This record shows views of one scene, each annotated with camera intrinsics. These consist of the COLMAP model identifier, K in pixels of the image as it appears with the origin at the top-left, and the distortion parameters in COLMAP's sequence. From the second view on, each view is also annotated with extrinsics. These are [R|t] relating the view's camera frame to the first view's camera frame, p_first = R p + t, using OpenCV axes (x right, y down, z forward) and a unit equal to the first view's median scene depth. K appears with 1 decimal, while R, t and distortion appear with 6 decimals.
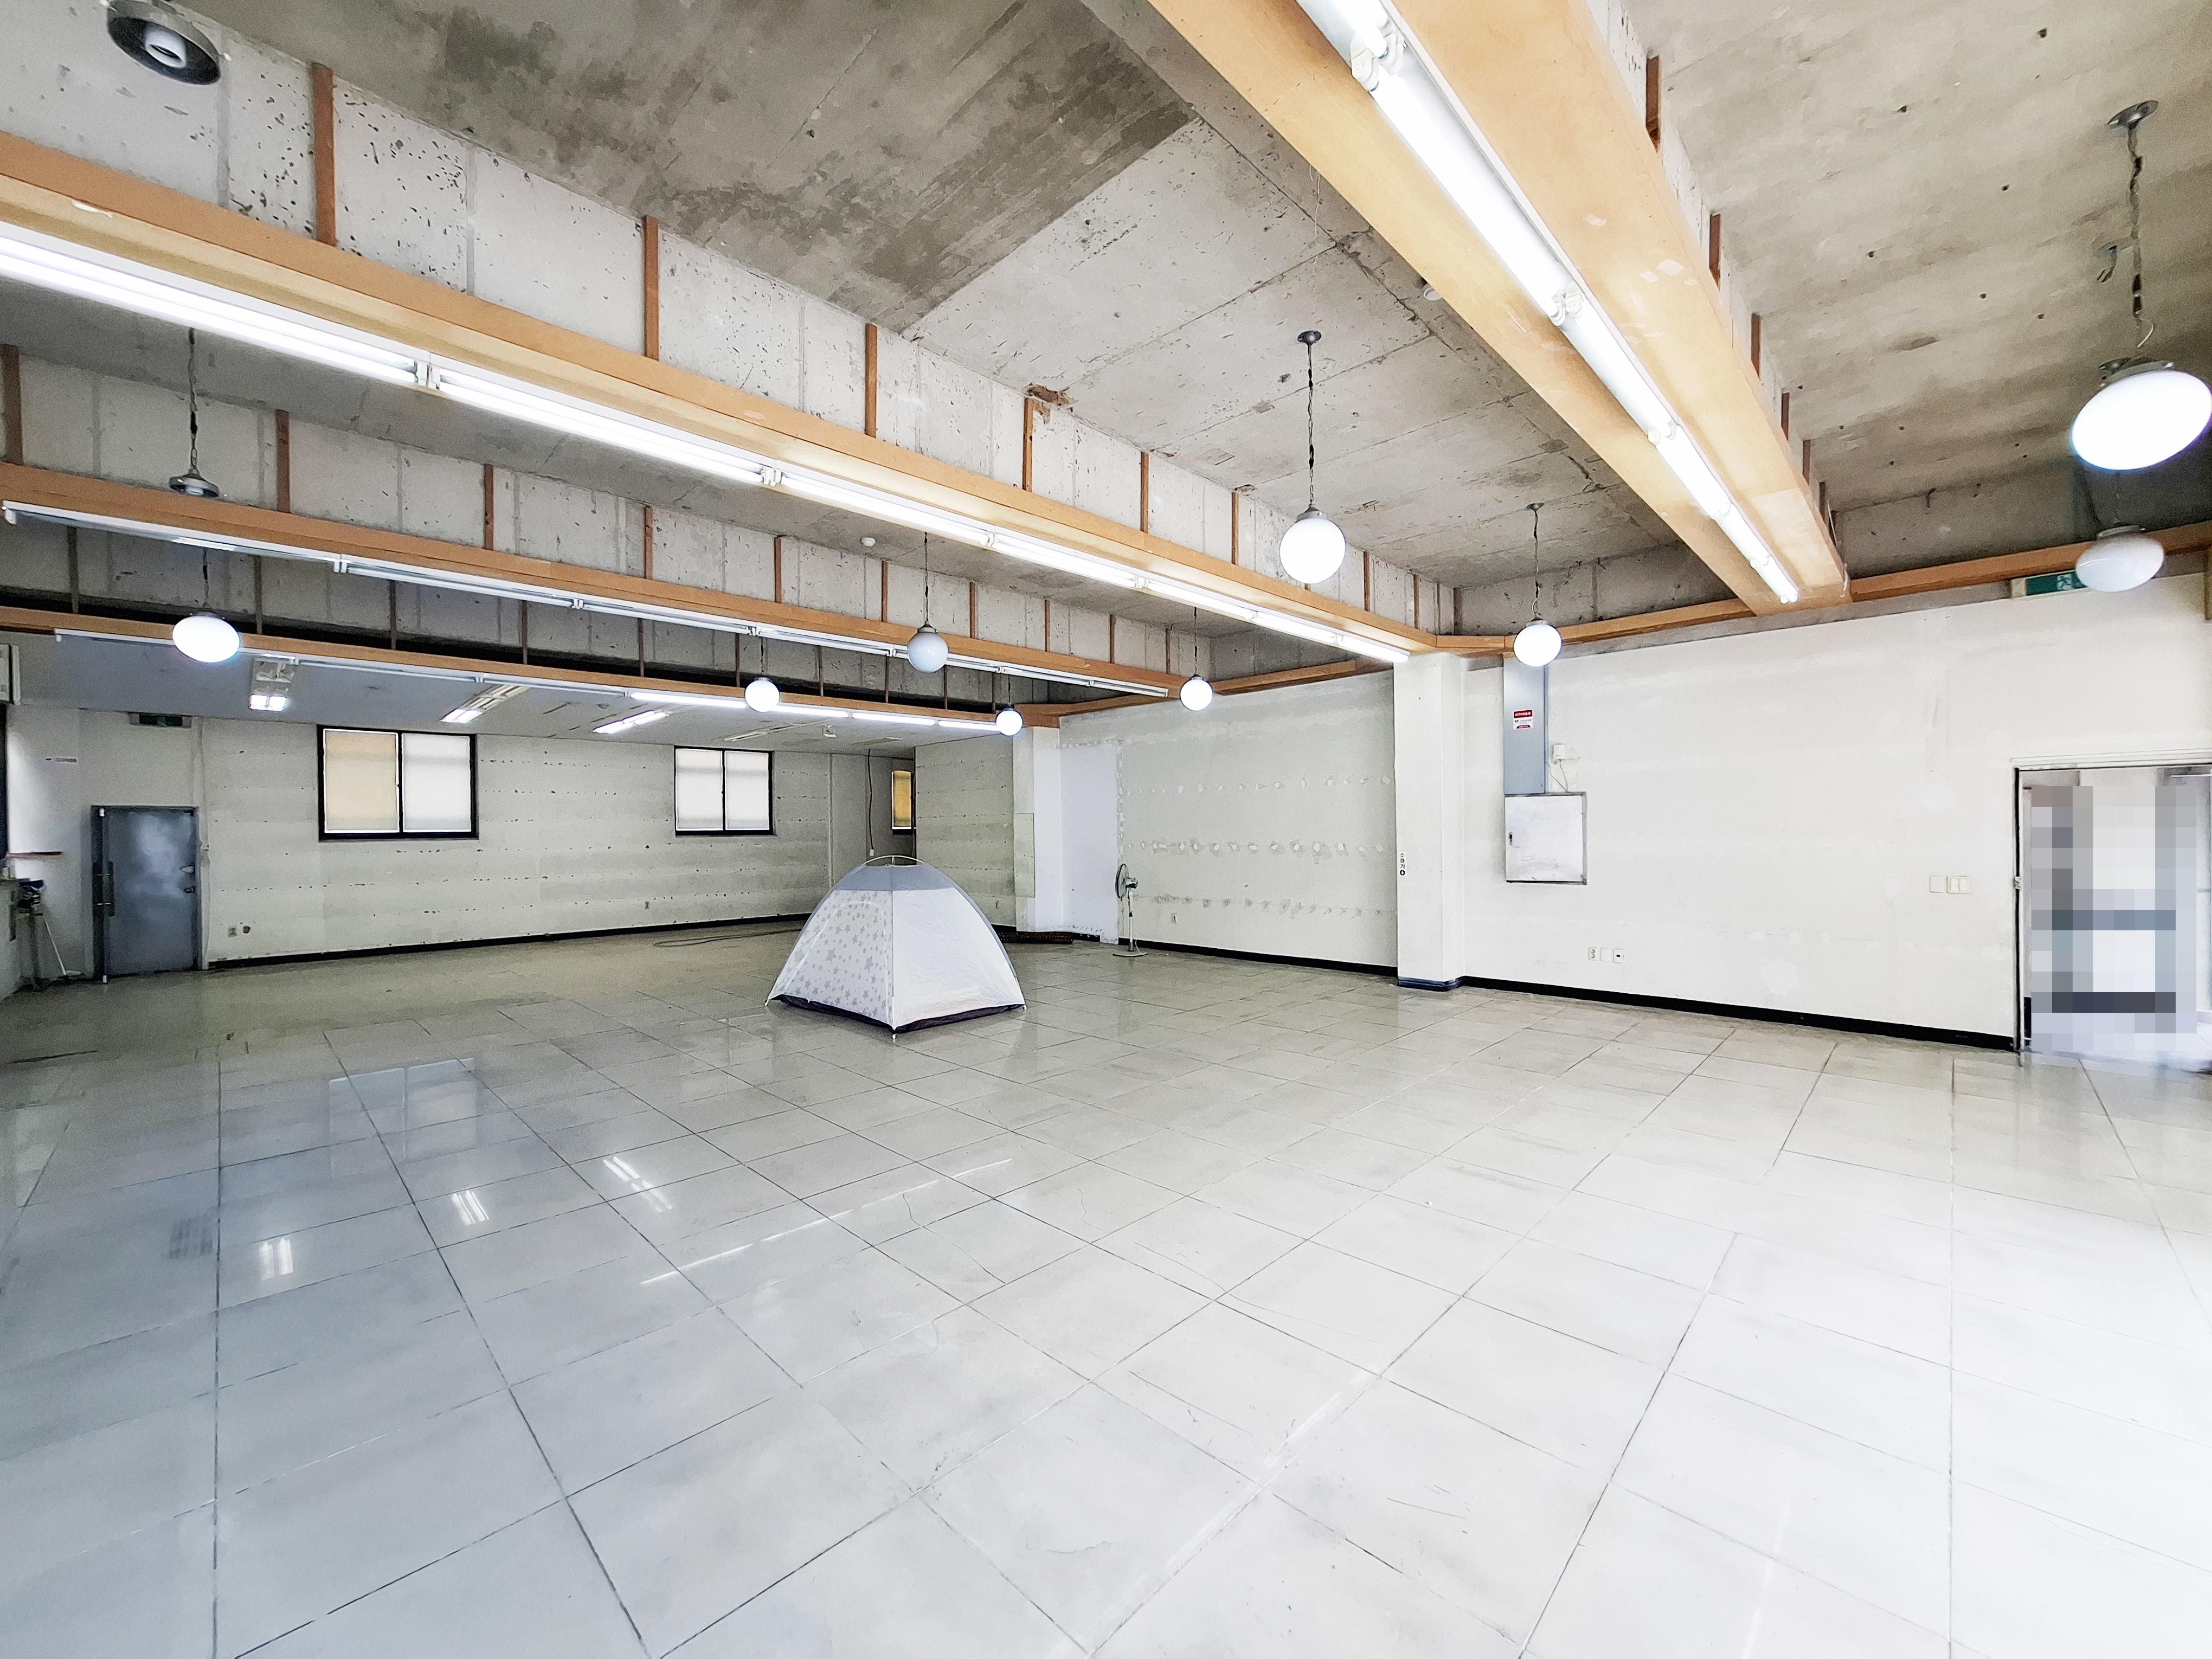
lens RADIAL K [[875.2, 0, 1086.8], [0, 875.2, 834.2], [0, 0, 1]] dist [-0.002673, 0.001995]
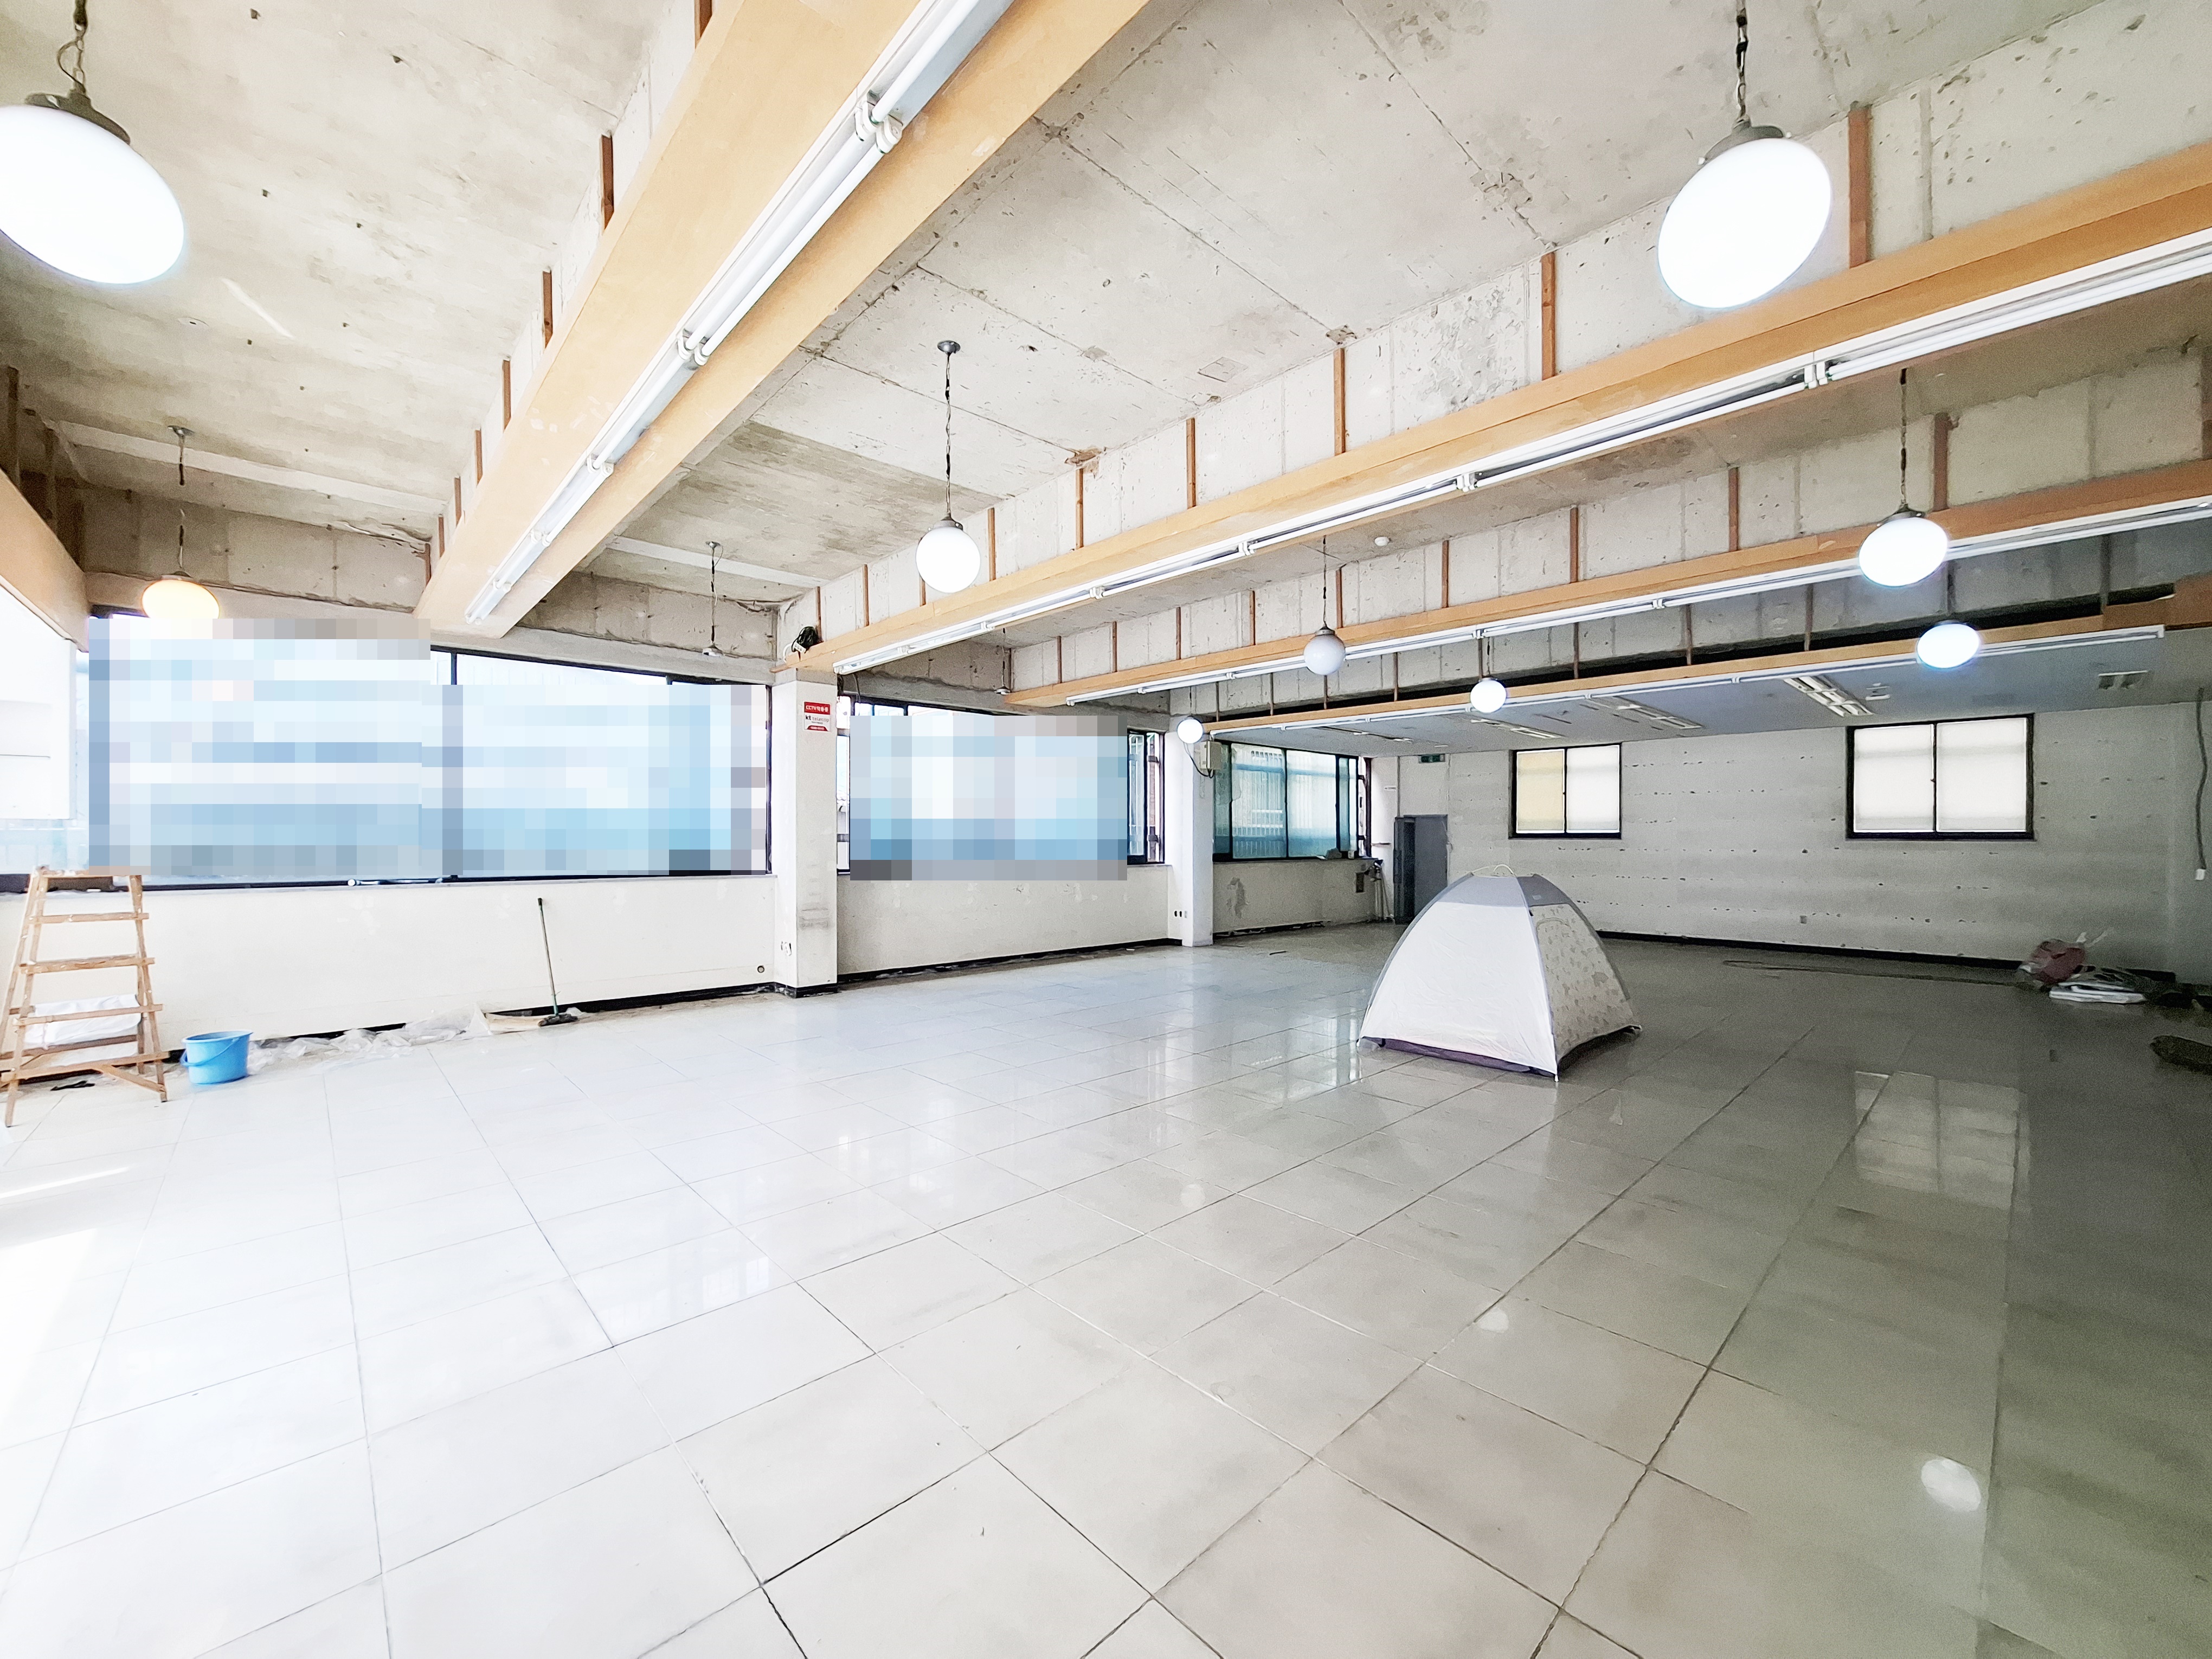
lens RADIAL K [[875.2, 0, 1104.1], [0, 875.2, 830.4], [0, 0, 1]] dist [-0.002673, 0.001995]
pose [[-0.039034, 0.004380, -0.999228, 0.496377], [-0.006704, 0.999967, 0.004645, -0.007665], [0.999215, 0.006881, -0.039004, 0.483466]]
